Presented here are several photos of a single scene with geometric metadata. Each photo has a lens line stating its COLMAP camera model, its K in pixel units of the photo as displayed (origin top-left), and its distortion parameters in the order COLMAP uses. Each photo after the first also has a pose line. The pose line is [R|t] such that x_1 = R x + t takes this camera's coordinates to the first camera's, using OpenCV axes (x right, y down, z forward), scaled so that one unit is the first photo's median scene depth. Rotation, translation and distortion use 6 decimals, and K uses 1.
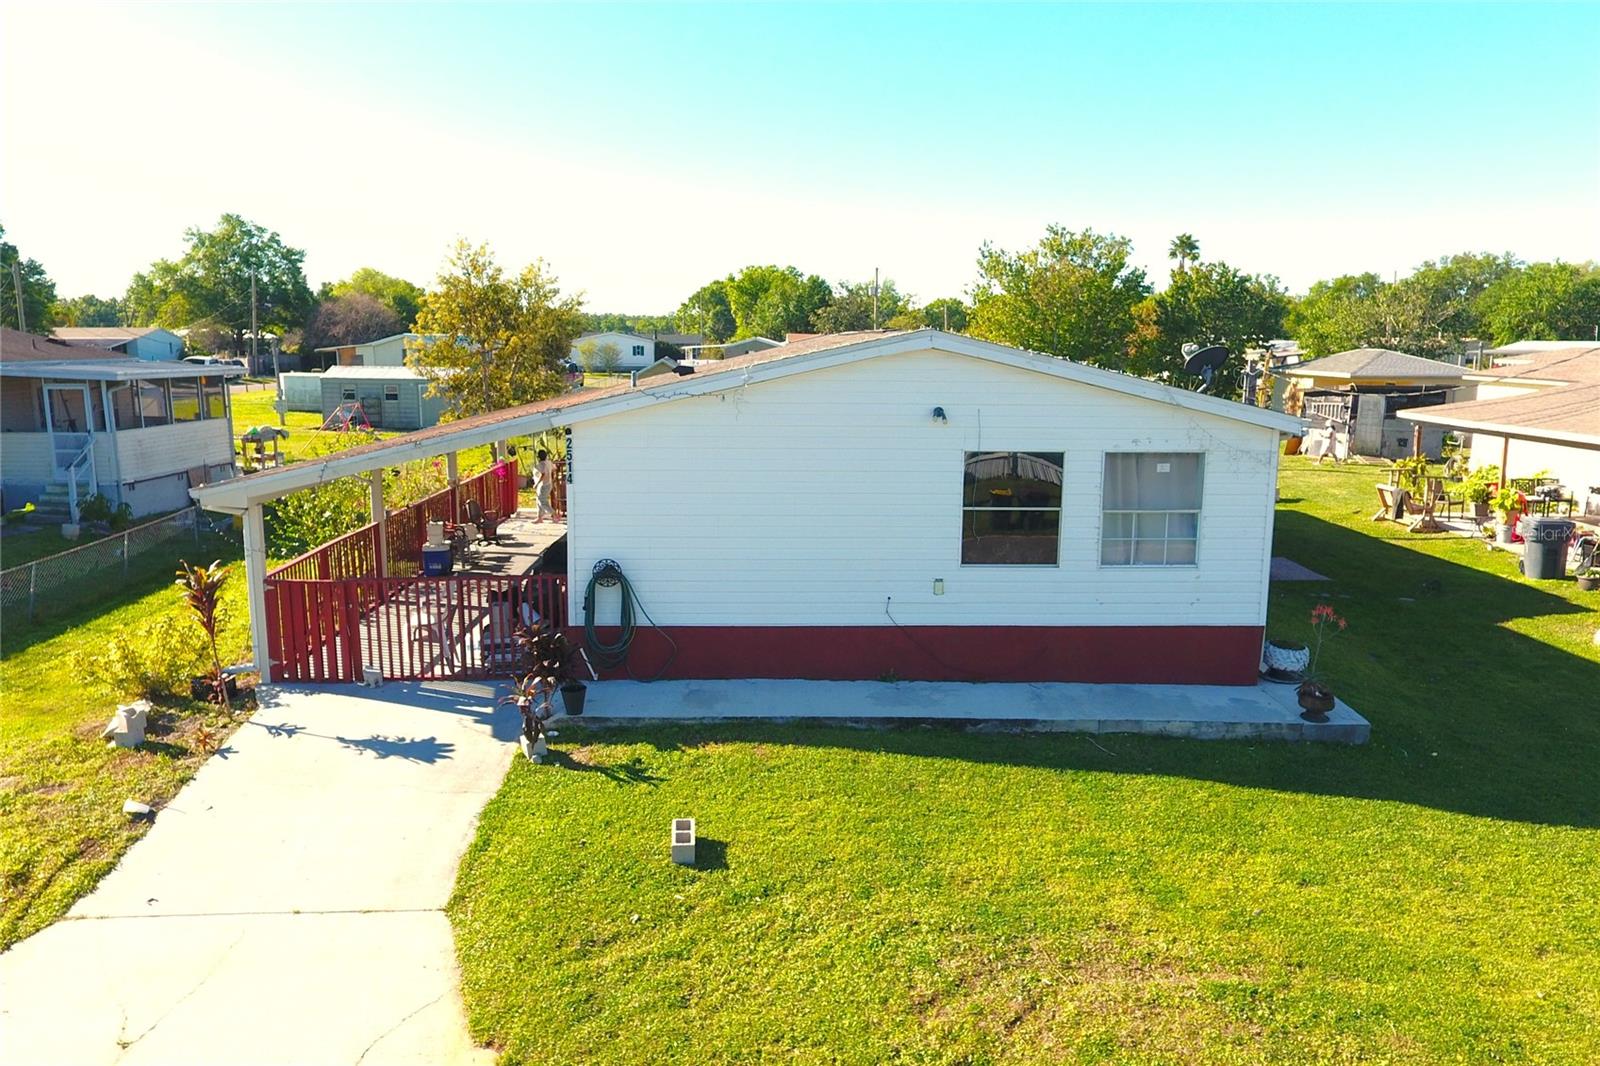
lens RADIAL K [[1088.4, 0, 792.7], [0, 1088.4, 505.2], [0, 0, 1]] dist [0.004525, -0.004163]
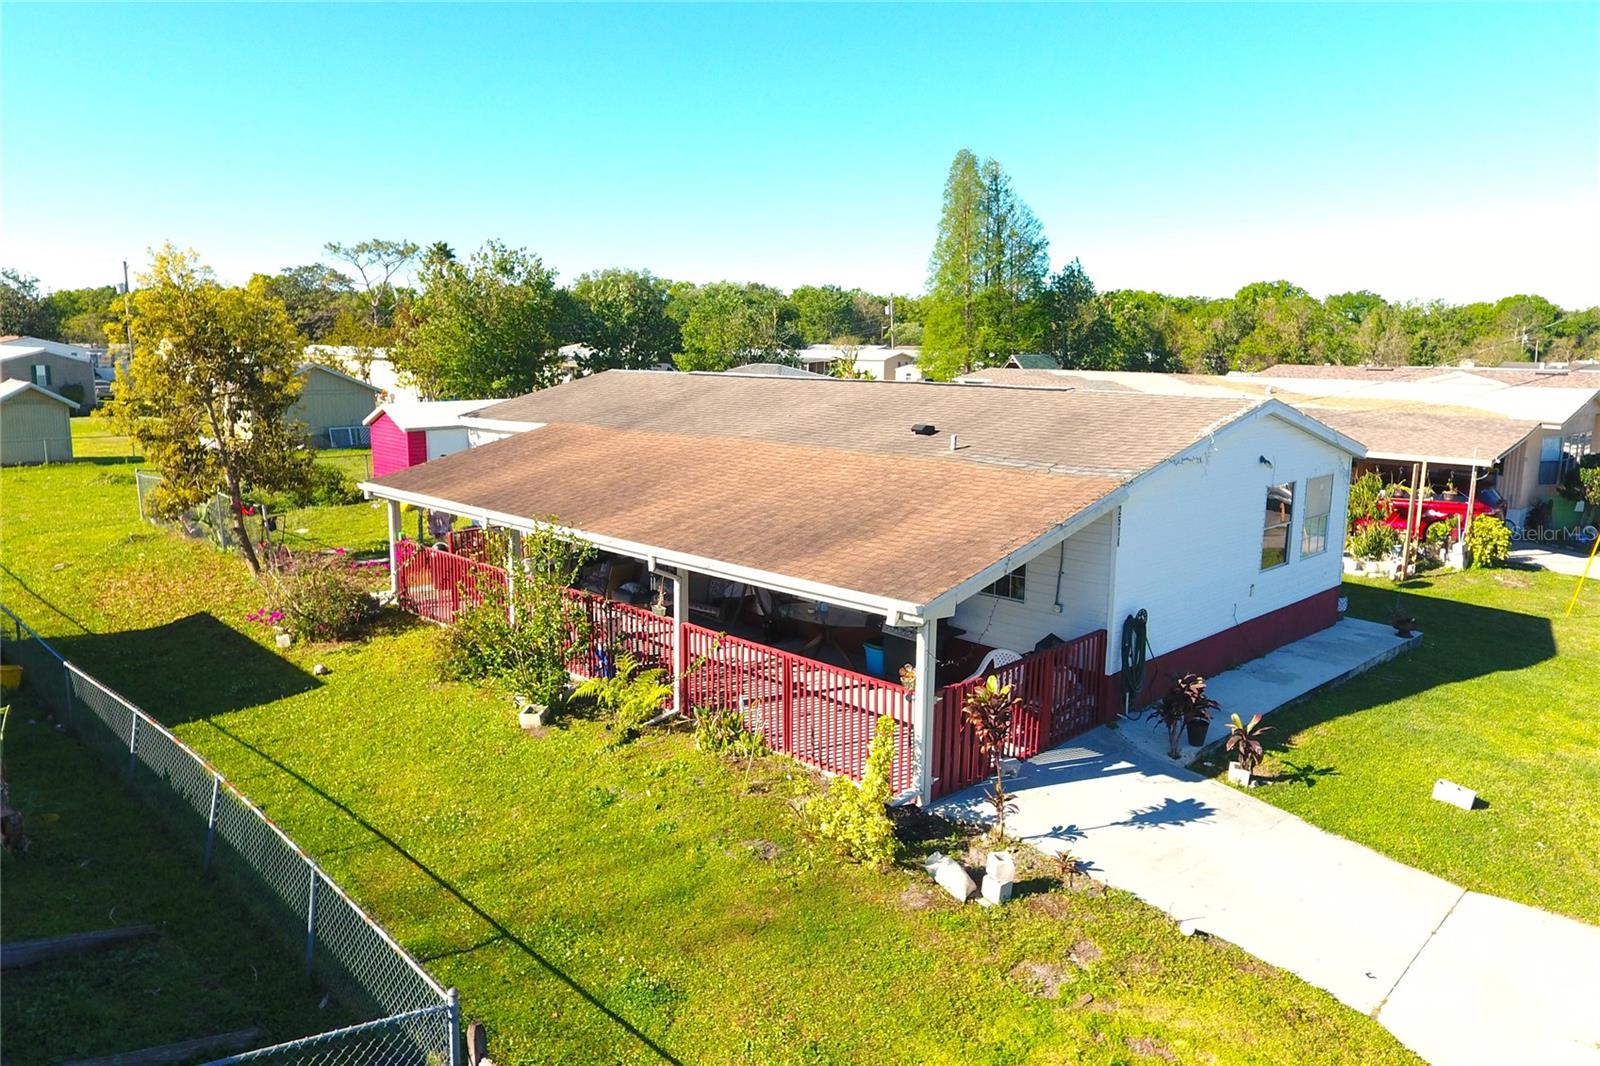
lens RADIAL K [[1088.4, 0, 792.7], [0, 1088.4, 505.2], [0, 0, 1]] dist [0.004525, -0.004163]
pose [[0.734737, -0.096510, 0.671452, -1.216181], [0.095326, 0.994695, 0.038660, -0.139503], [-0.671621, 0.035602, 0.740039, 0.414201]]
